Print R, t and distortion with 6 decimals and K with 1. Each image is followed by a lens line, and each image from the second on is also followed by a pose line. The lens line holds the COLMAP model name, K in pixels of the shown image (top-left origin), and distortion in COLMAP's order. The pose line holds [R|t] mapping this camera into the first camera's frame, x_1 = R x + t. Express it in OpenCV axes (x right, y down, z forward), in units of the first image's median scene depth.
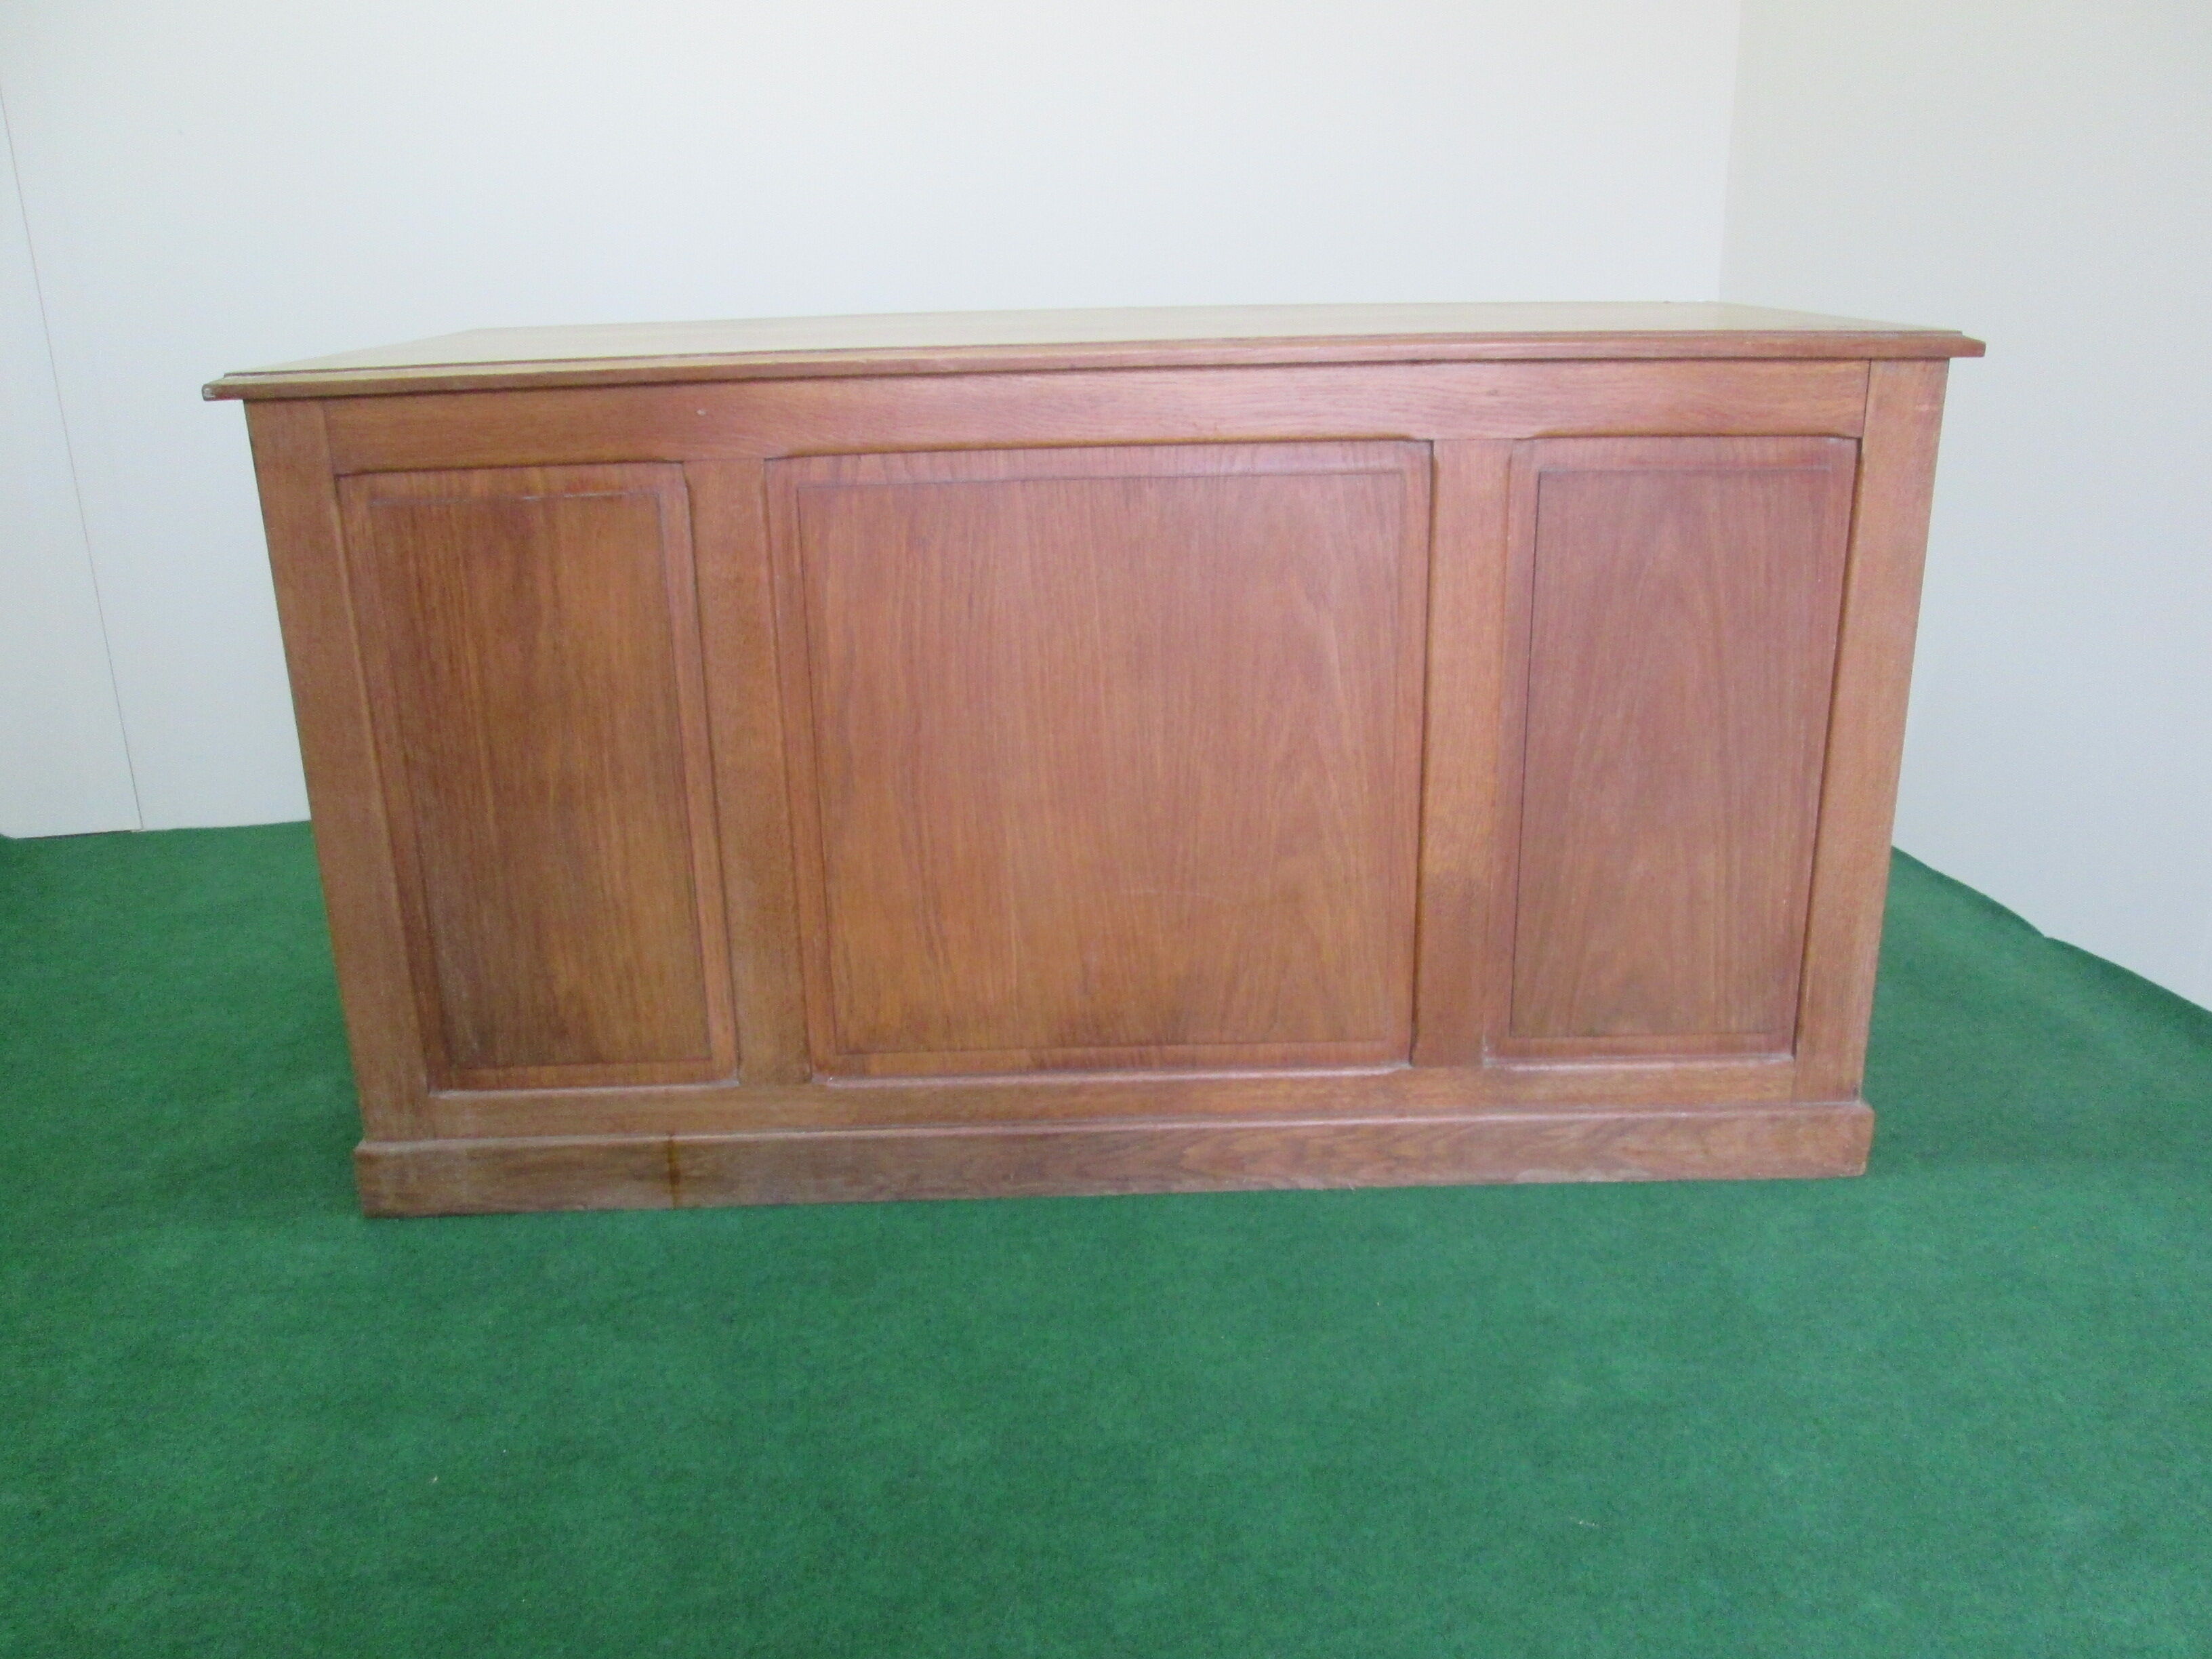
lens RADIAL K [[1832.6, 0, 1107.9], [0, 1832.6, 835.6], [0, 0, 1]] dist [-0.029623, 0.004751]
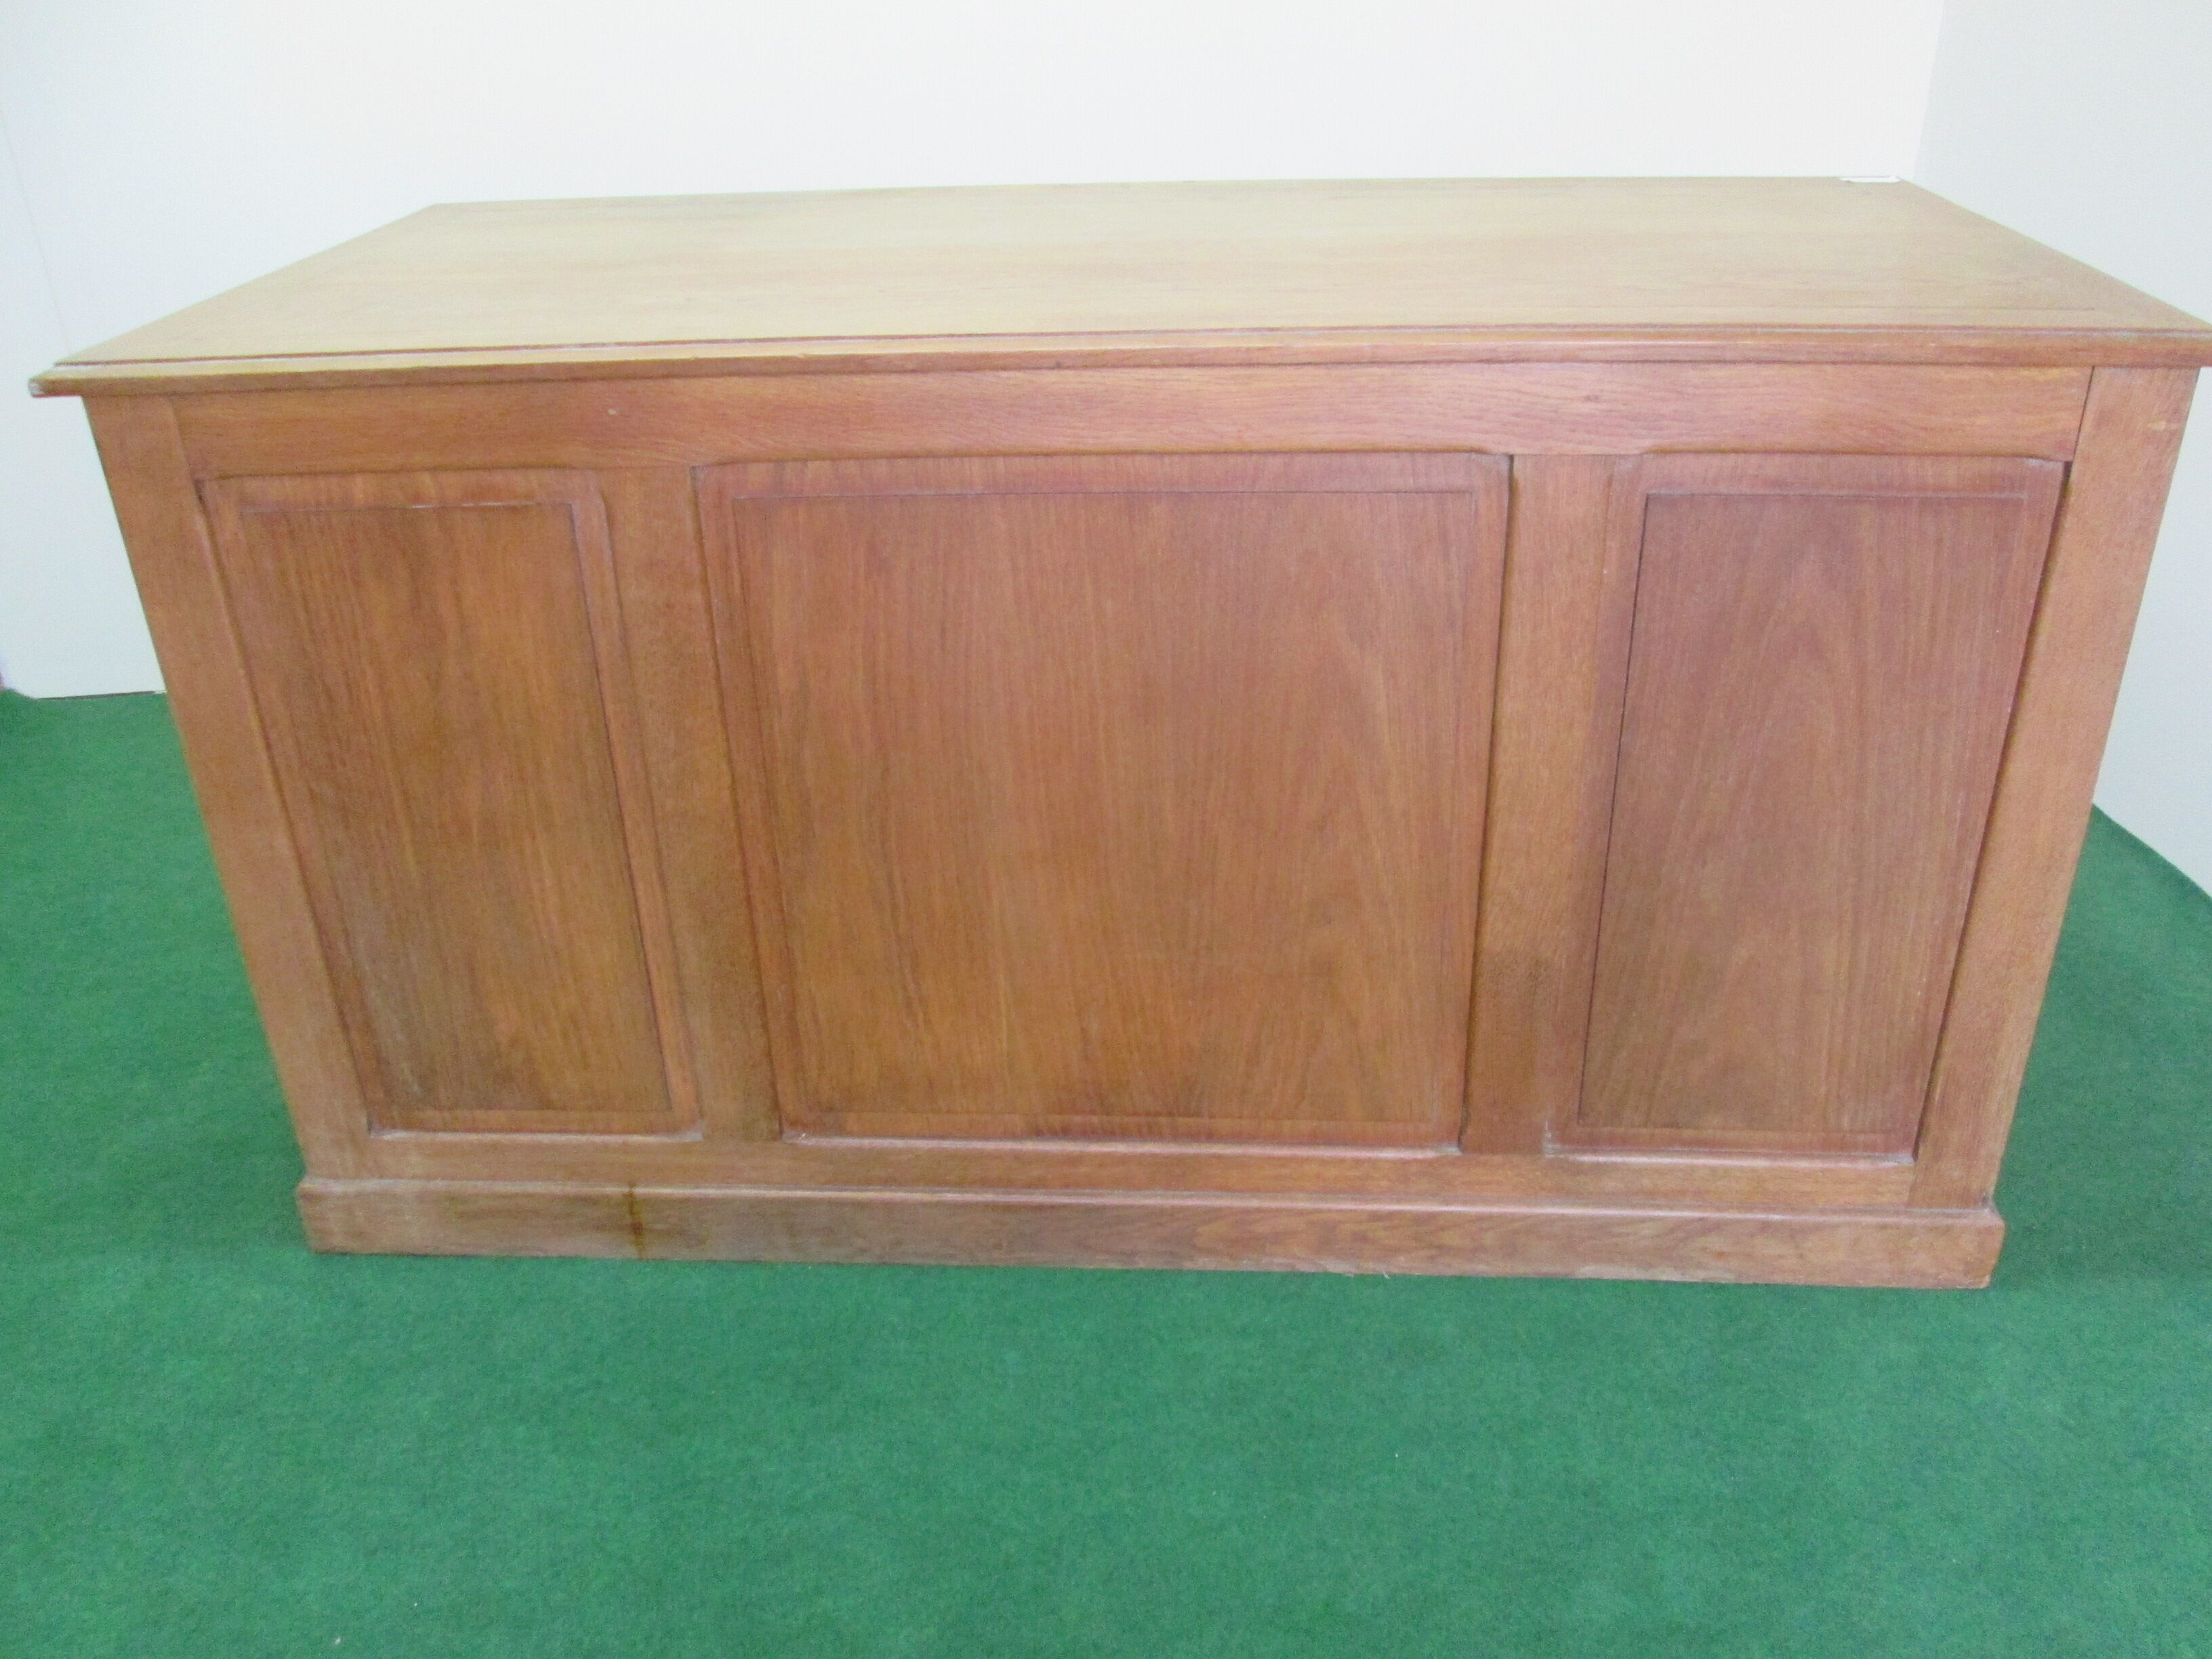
lens RADIAL K [[1832.6, 0, 1099.9], [0, 1832.6, 828.9], [0, 0, 1]] dist [-0.029623, 0.004751]
pose [[0.996312, 0.029245, -0.080666, 0.064206], [-0.014939, 0.984888, 0.172547, -0.180367], [0.084493, -0.170706, 0.981693, 0.167952]]
